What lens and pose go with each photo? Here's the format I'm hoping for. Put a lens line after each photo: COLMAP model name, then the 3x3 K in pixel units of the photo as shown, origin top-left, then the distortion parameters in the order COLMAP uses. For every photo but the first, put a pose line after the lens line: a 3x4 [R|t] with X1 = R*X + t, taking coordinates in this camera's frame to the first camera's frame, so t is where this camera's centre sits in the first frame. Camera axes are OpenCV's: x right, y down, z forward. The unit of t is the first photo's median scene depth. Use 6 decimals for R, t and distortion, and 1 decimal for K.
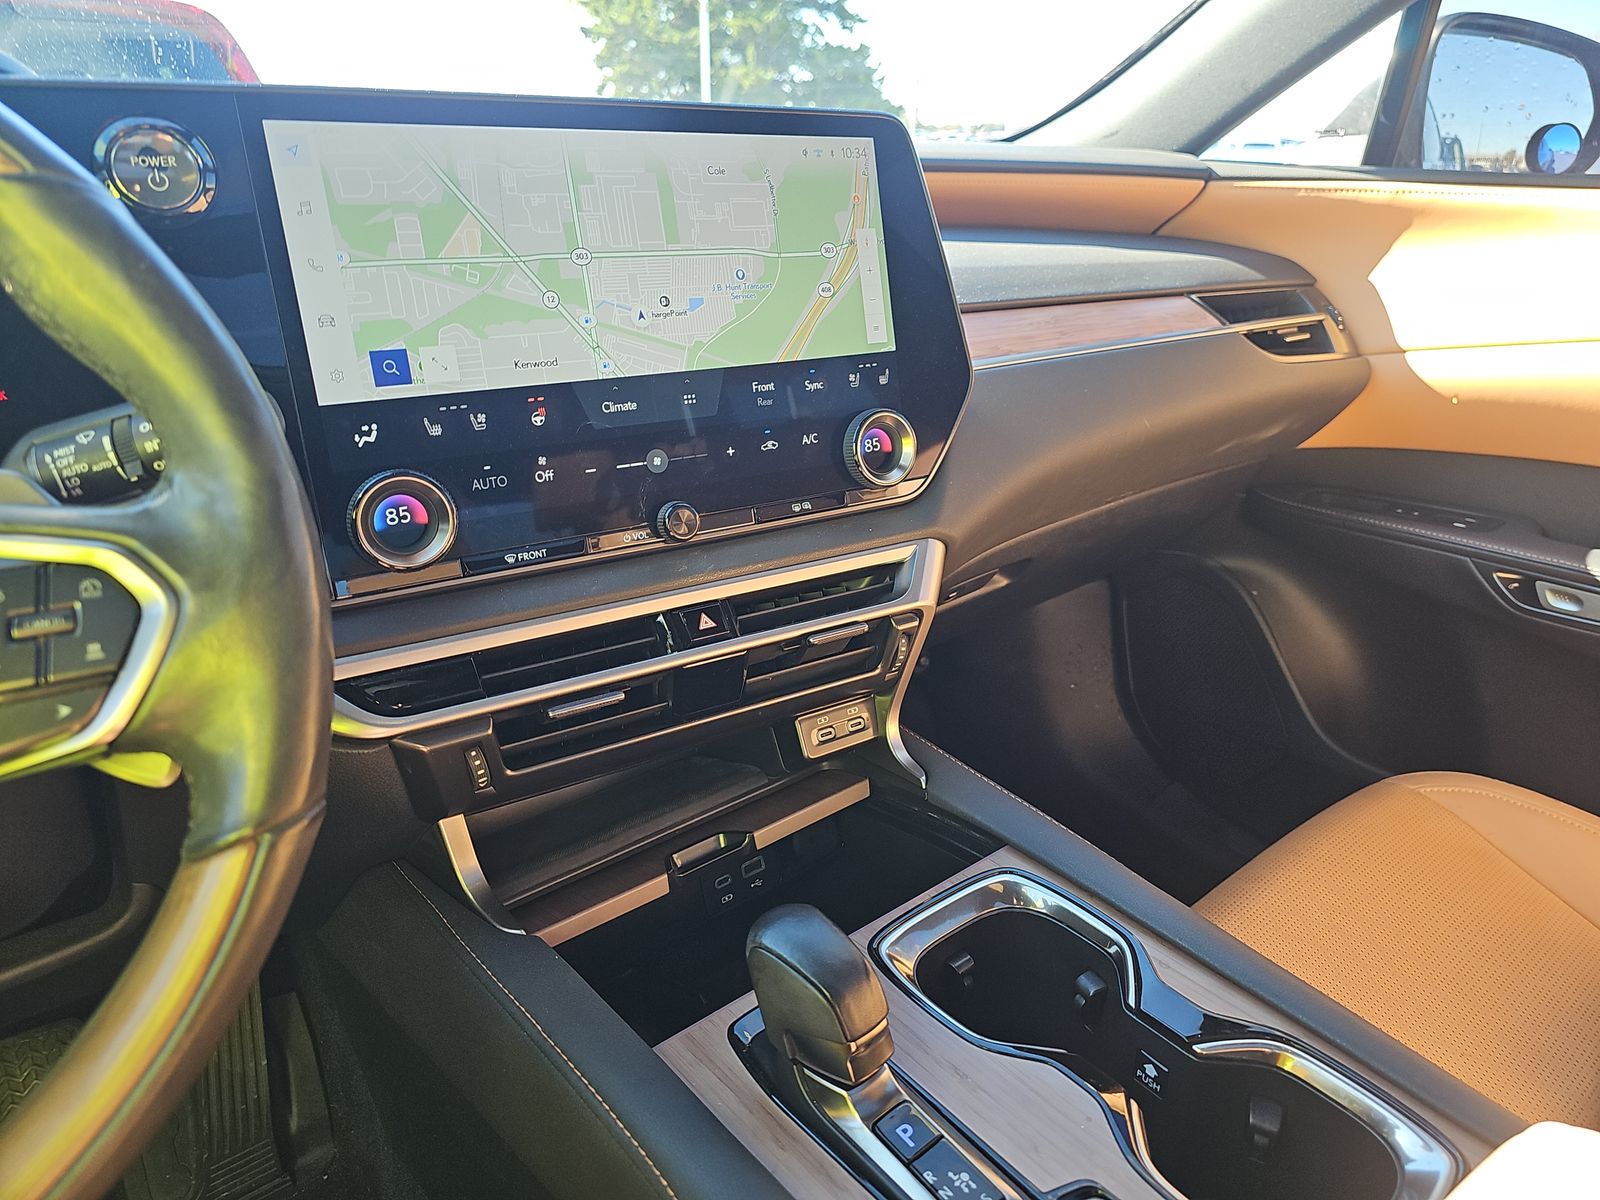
lens RADIAL K [[1088.9, 0, 793.0], [0, 1088.9, 594.0], [0, 0, 1]] dist [-0.008157, -0.013115]
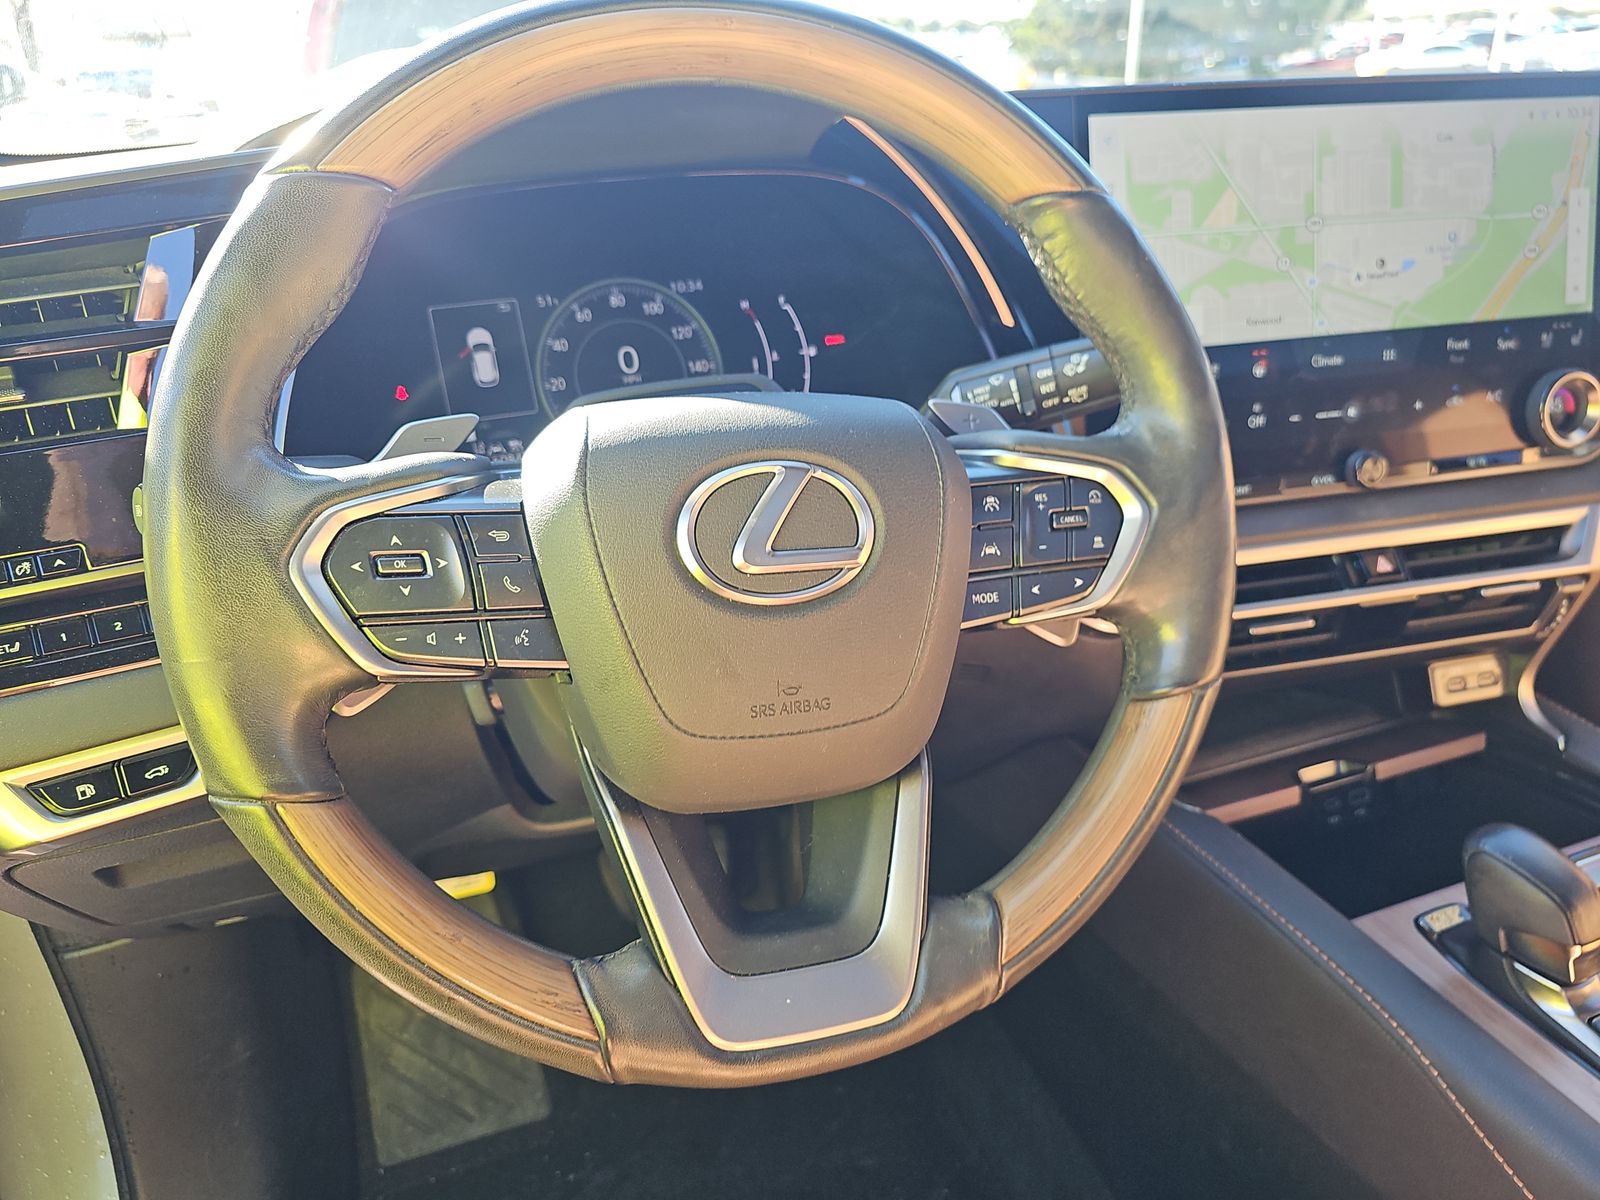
lens RADIAL K [[1088.9, 0, 792.3], [0, 1088.9, 610.9], [0, 0, 1]] dist [-0.008157, -0.013115]
pose [[0.928776, 0.114956, -0.352365, -0.239887], [-0.086978, 0.991738, 0.094288, 0.020284], [0.360293, -0.056924, 0.931101, -0.220886]]
